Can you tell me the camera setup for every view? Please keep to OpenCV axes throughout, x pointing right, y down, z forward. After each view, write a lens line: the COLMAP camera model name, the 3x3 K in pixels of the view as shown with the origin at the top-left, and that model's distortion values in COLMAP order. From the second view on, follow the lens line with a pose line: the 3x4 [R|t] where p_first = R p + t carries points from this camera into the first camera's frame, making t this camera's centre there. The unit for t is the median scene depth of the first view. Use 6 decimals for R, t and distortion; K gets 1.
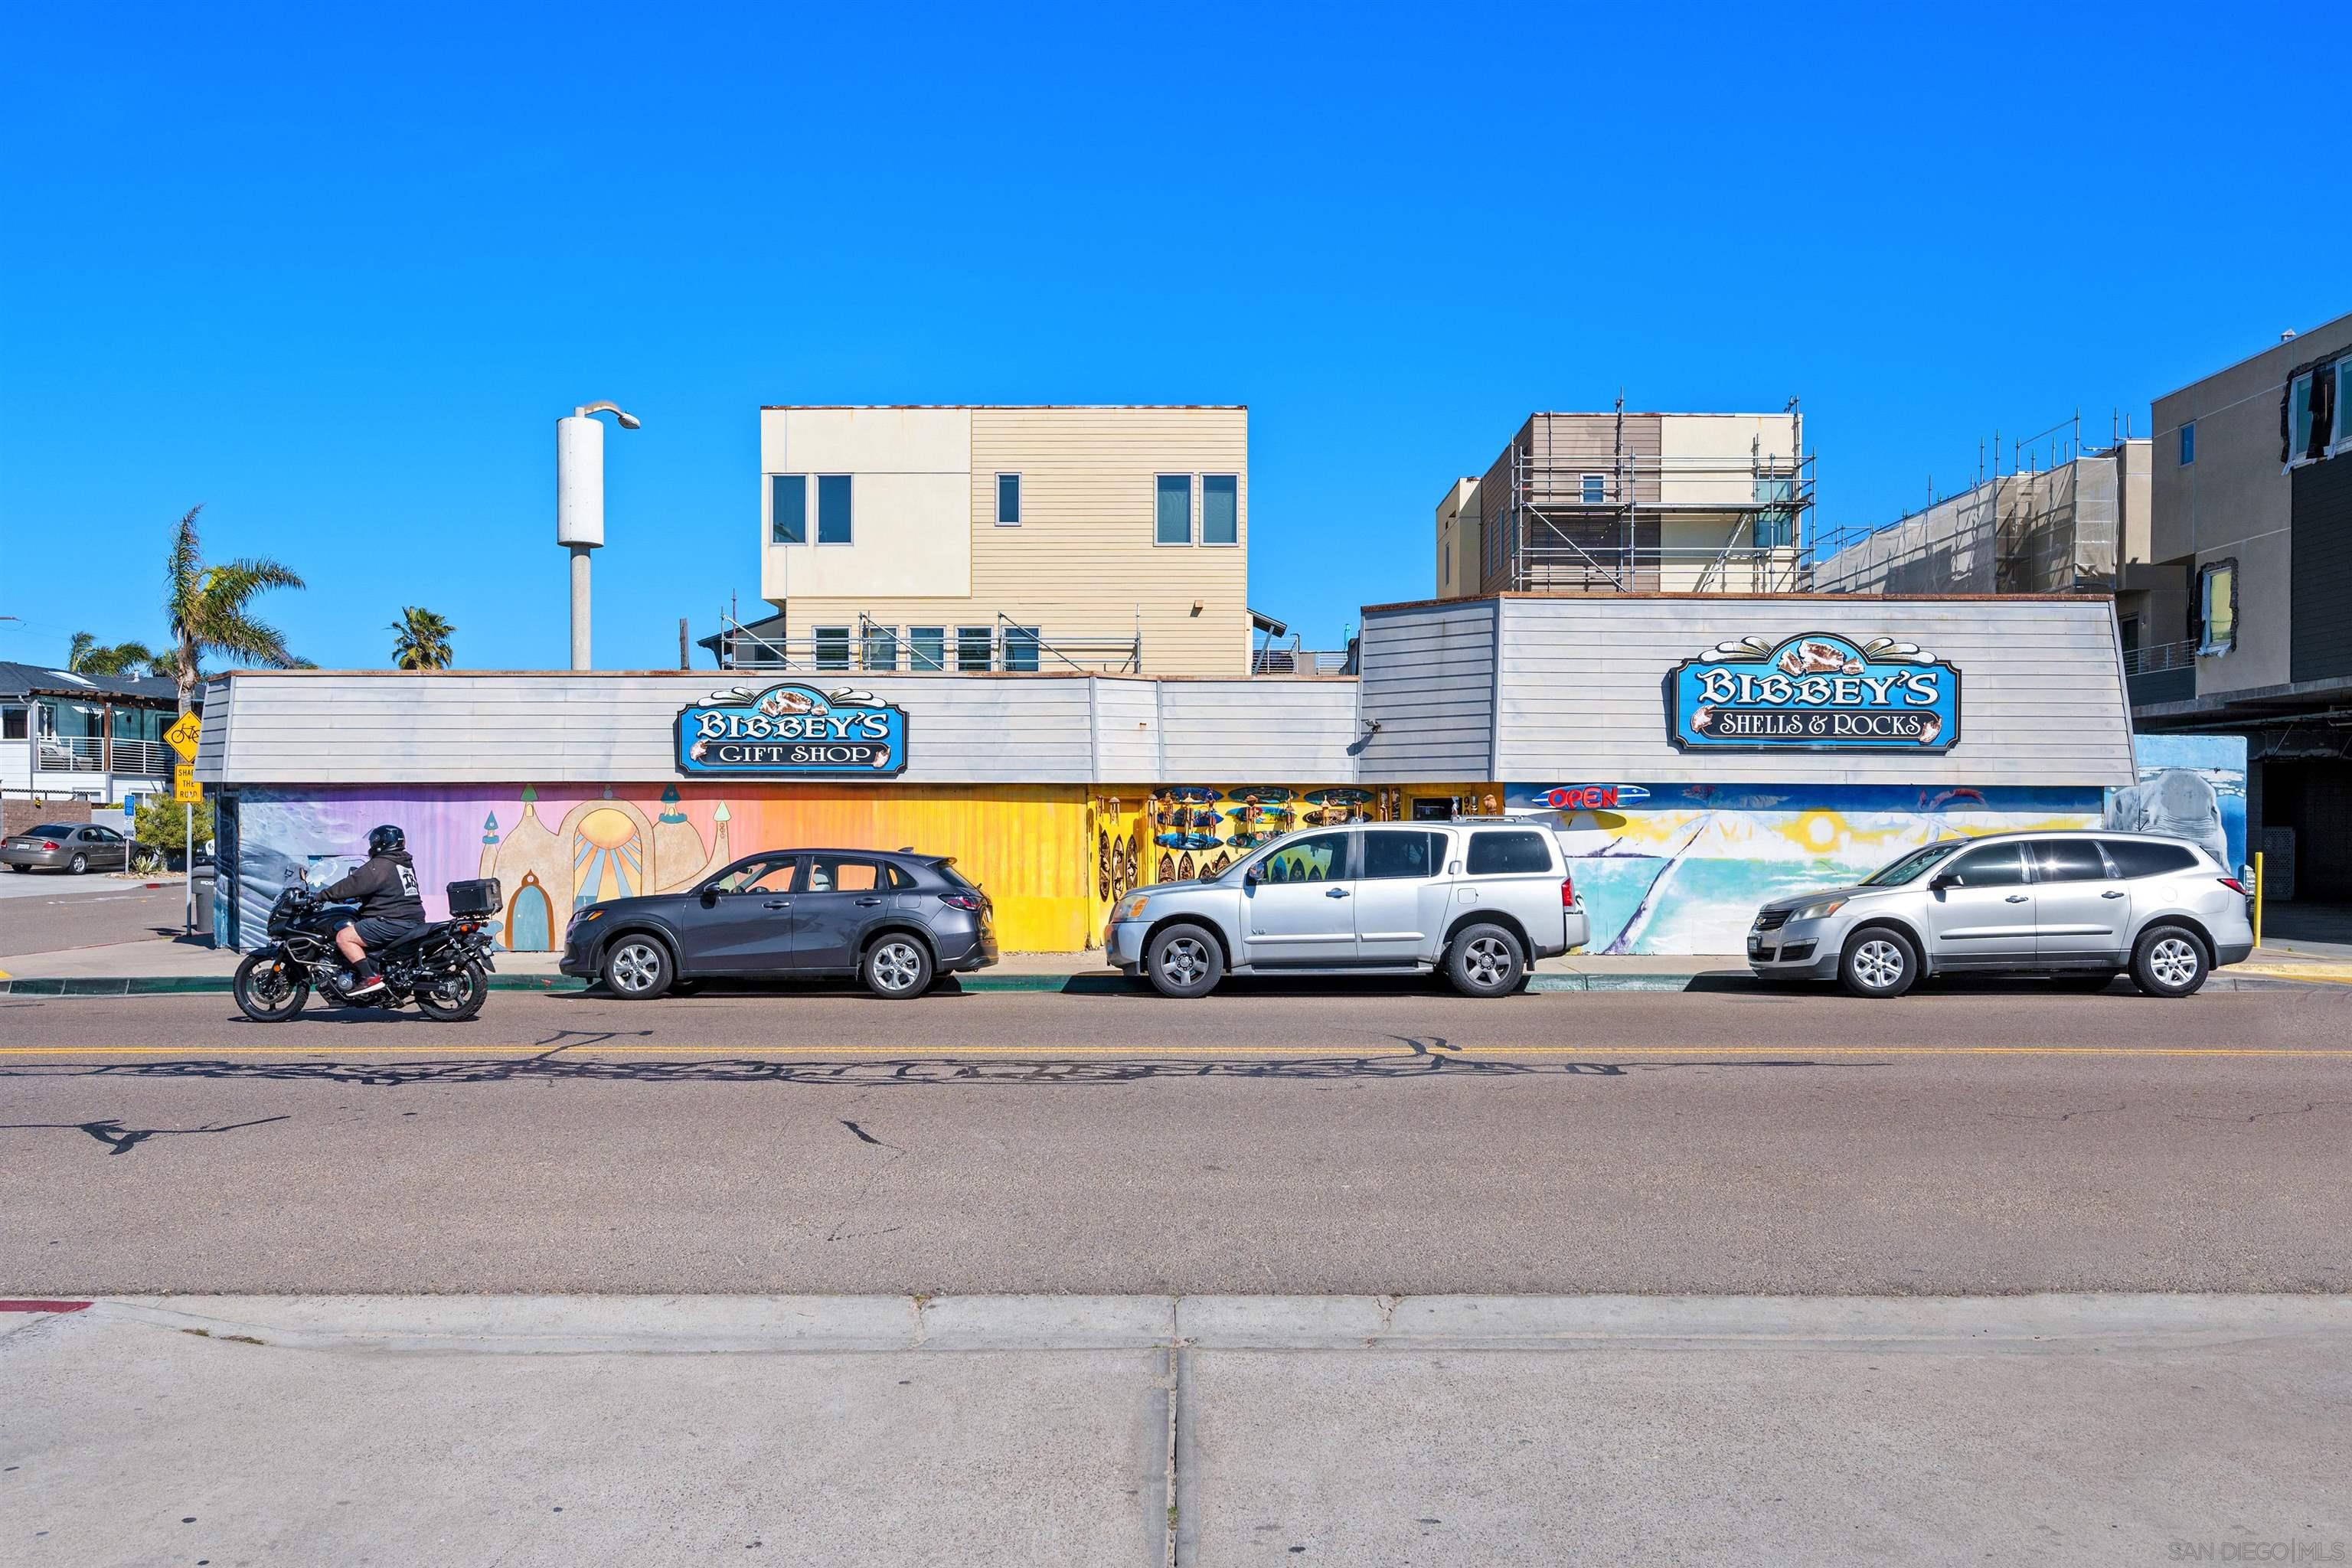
lens RADIAL K [[1668.1, 0, 1172.1], [0, 1668.1, 832.0], [0, 0, 1]] dist [-0.004078, 0.001037]
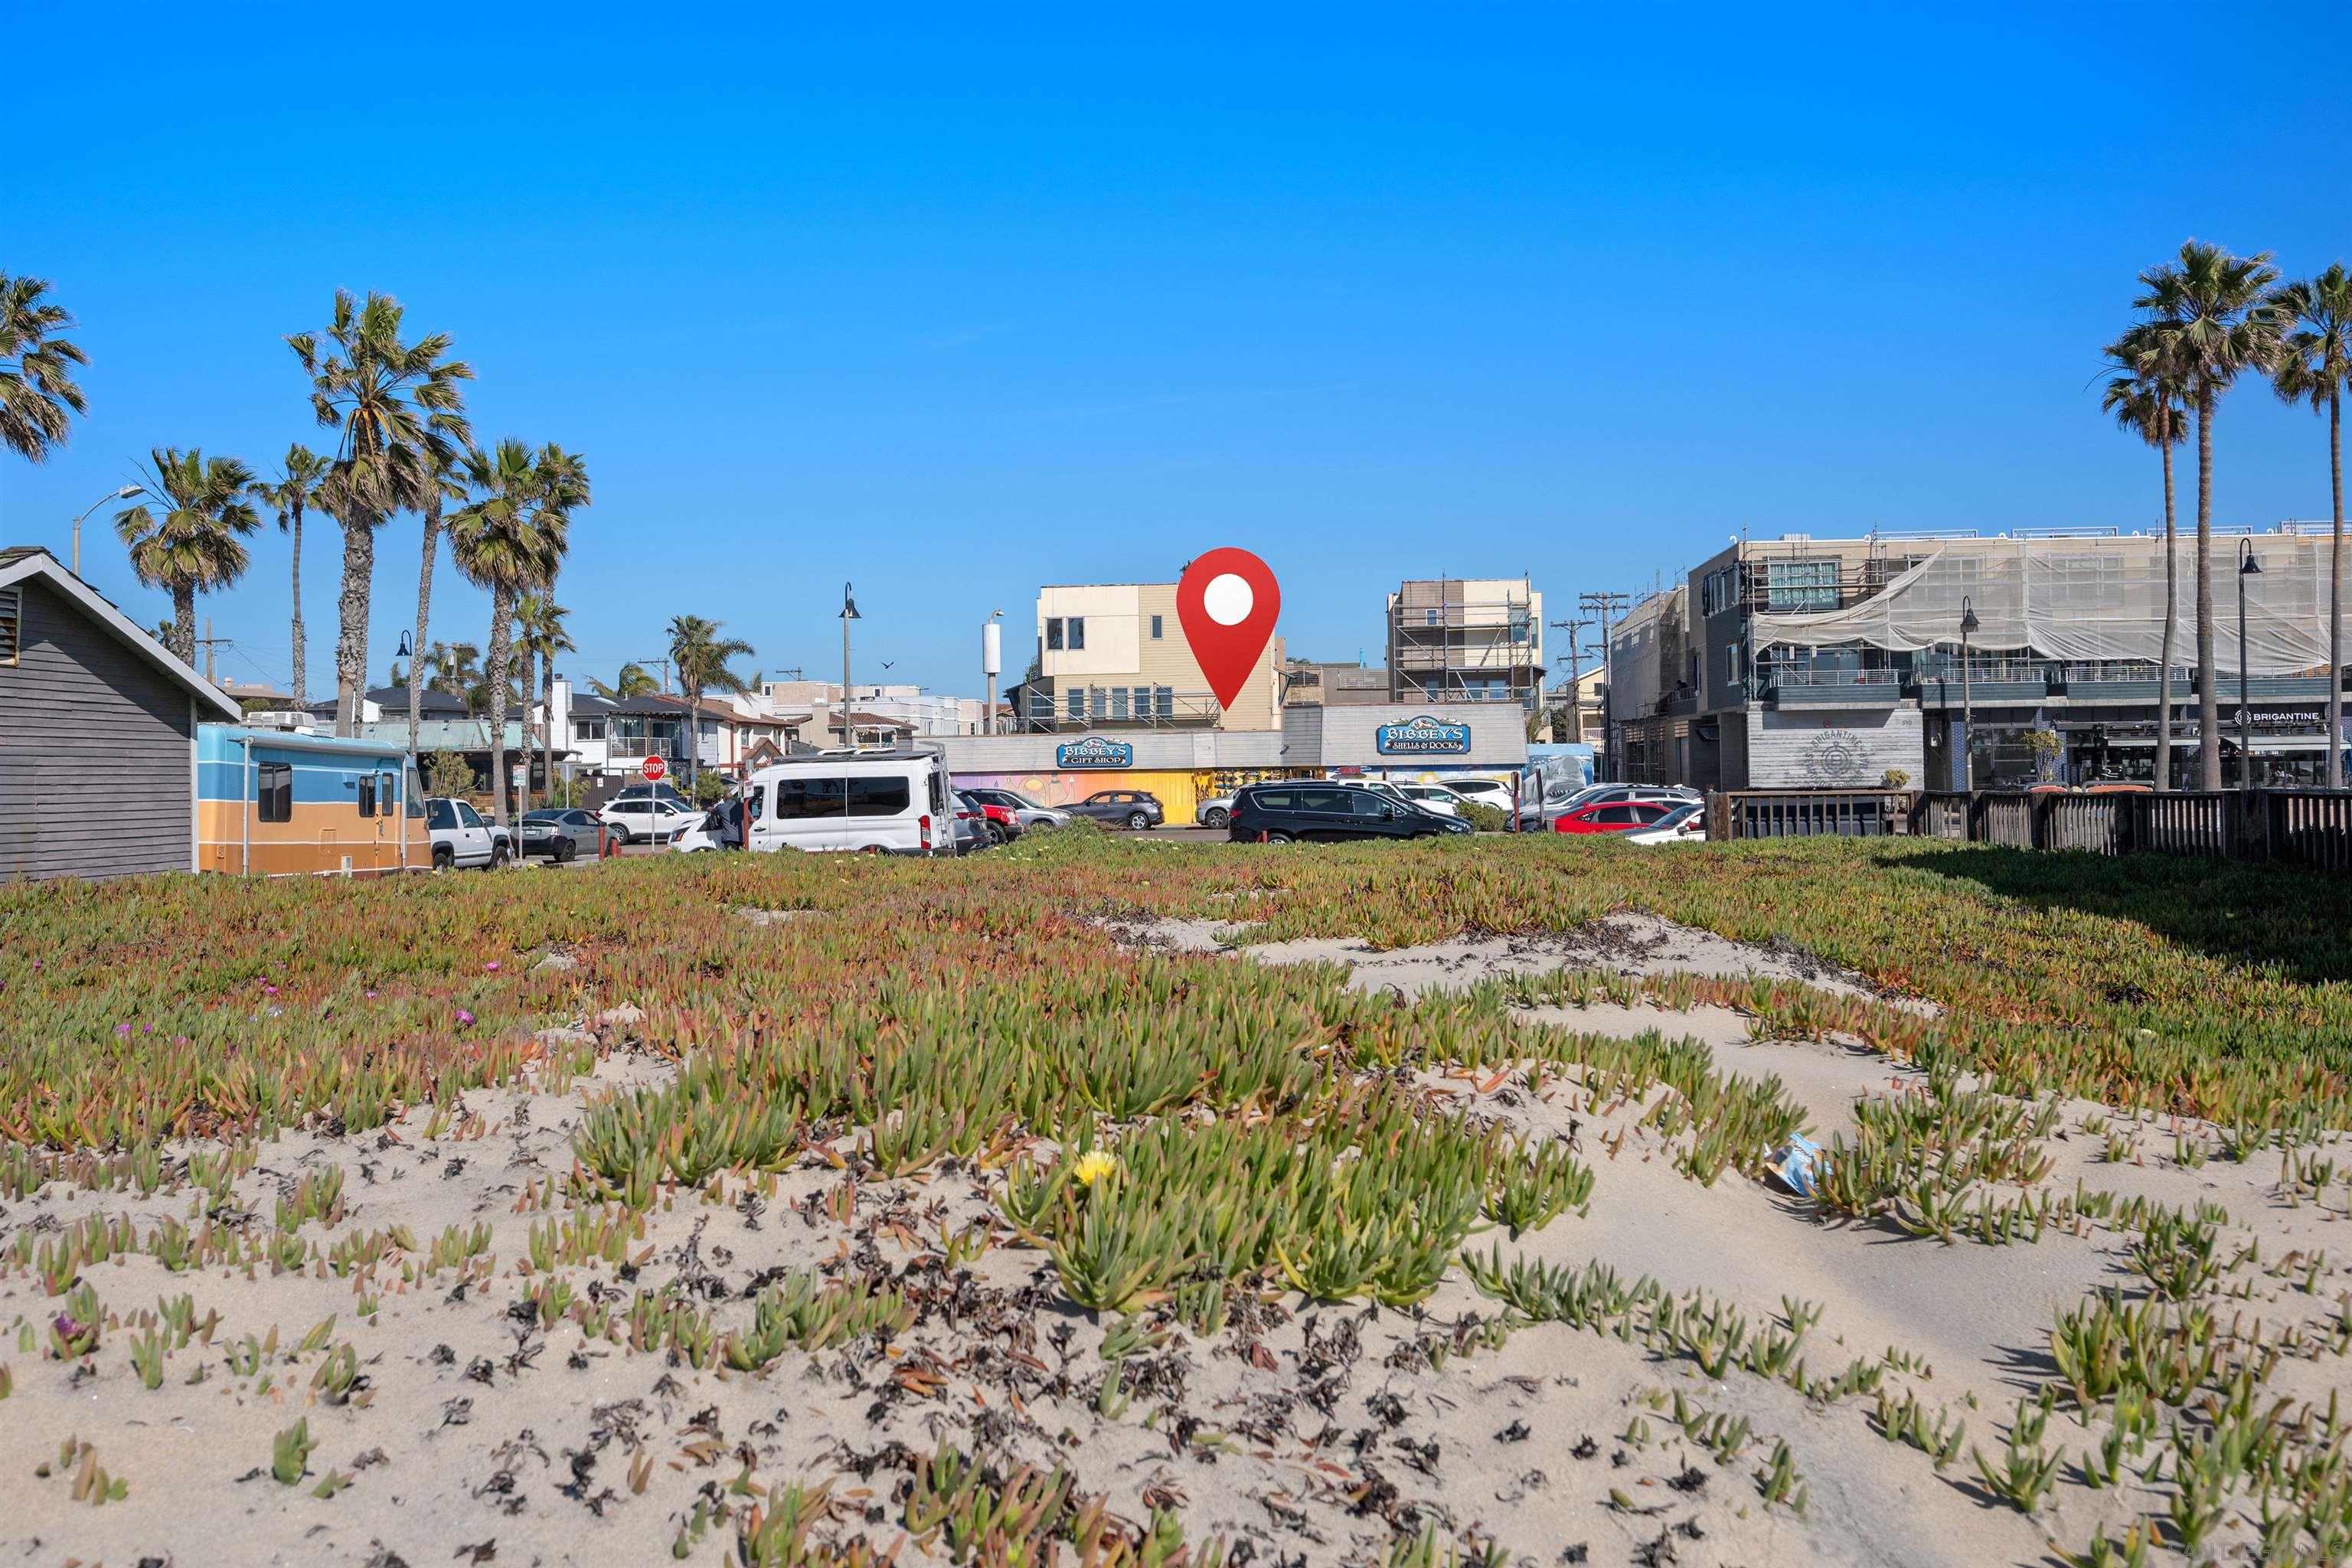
lens RADIAL K [[1958.3, 0, 1137.7], [0, 1958.3, 779.1], [0, 0, 1]] dist [-0.008696, -0.001231]
pose [[0.995563, -0.017409, -0.092470, 0.182088], [0.017612, 0.999844, 0.001377, -0.015358], [0.092432, -0.002999, 0.995715, -2.570235]]
